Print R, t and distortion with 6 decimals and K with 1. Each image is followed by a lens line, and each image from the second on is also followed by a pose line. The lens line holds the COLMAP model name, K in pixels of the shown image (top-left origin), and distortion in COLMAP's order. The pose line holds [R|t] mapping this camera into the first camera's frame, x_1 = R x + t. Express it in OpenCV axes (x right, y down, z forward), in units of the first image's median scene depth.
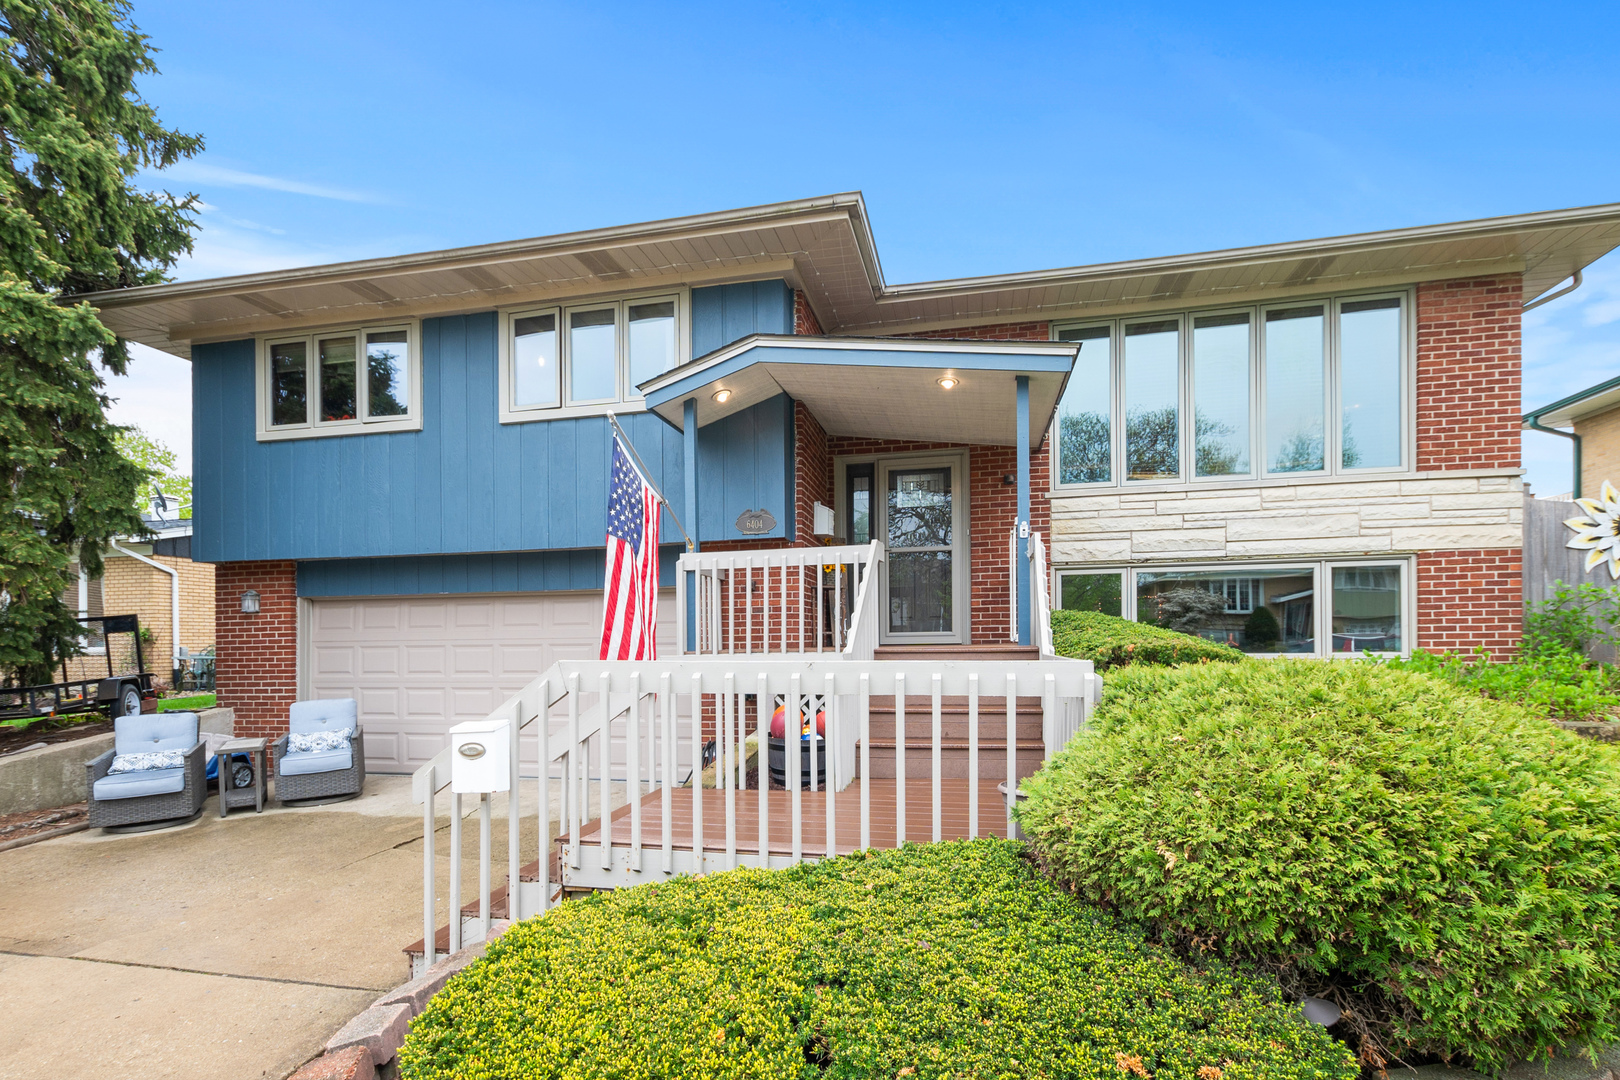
lens RADIAL K [[716.4, 0, 772.1], [0, 716.4, 549.3], [0, 0, 1]] dist [0.003125, 0.000419]
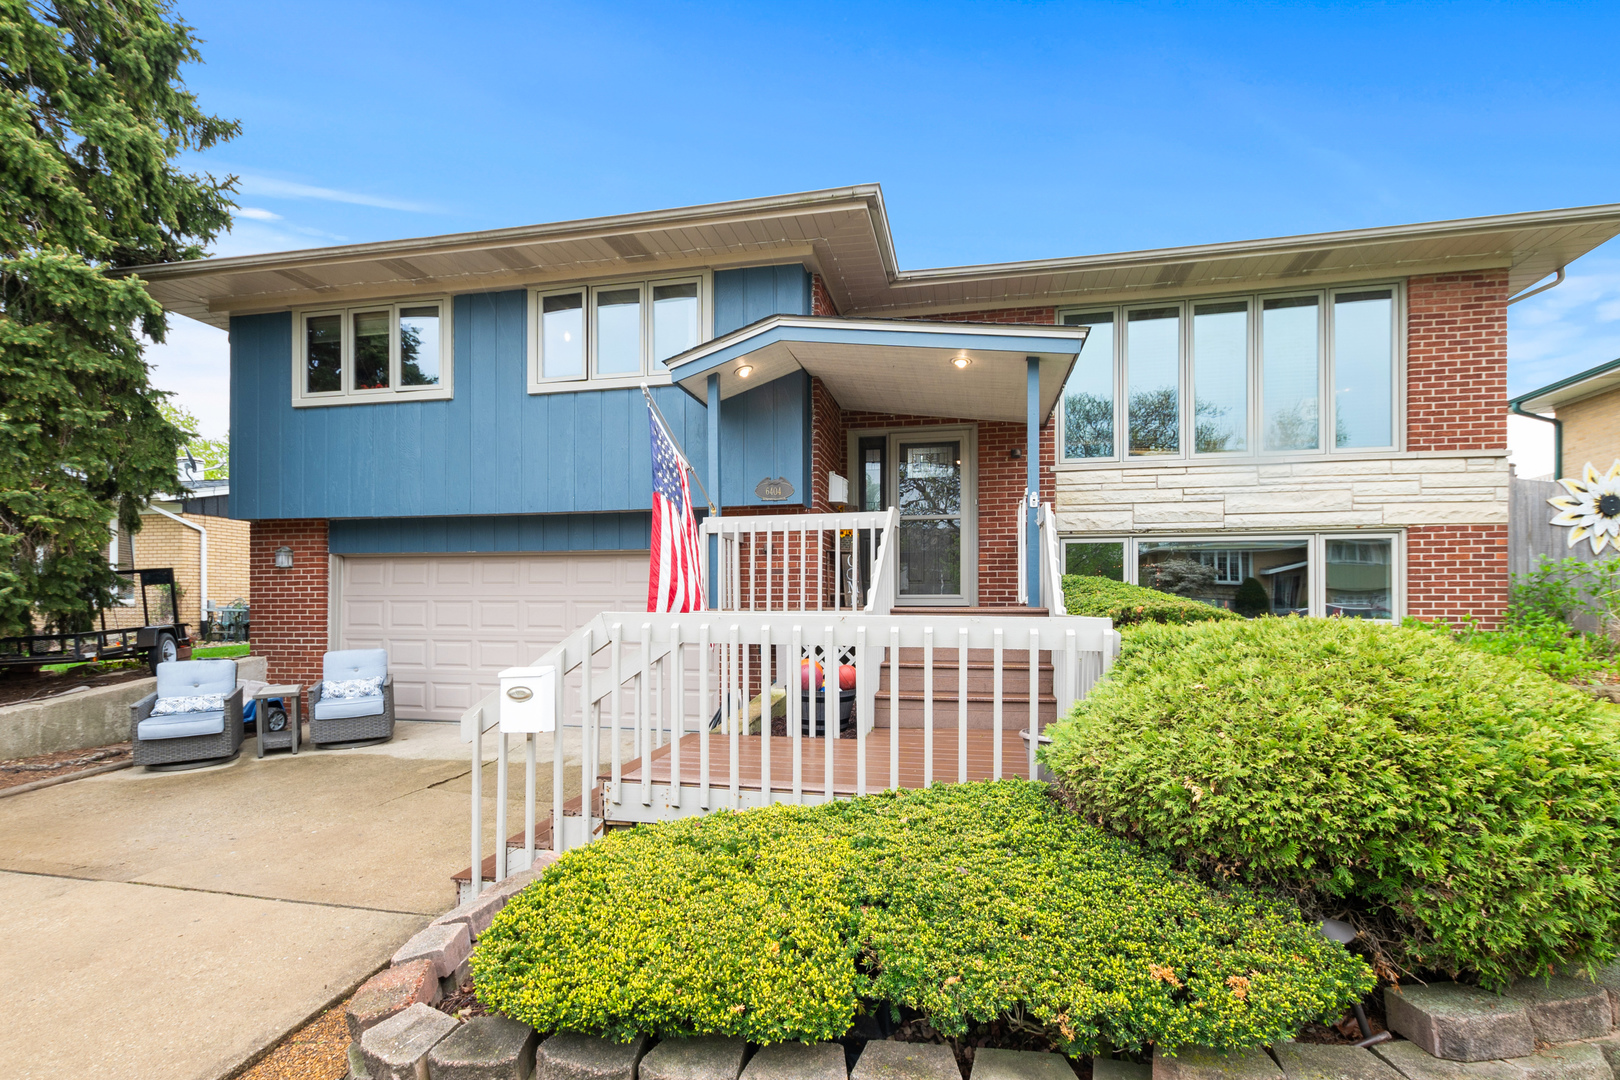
lens RADIAL K [[716.4, 0, 699.6], [0, 716.4, 520.7], [0, 0, 1]] dist [0.003125, 0.000419]
pose [[0.999743, 0.019193, -0.012075, -0.139208], [-0.019338, 0.999741, -0.011976, 0.027608], [0.011842, 0.012207, 0.999855, -0.081320]]
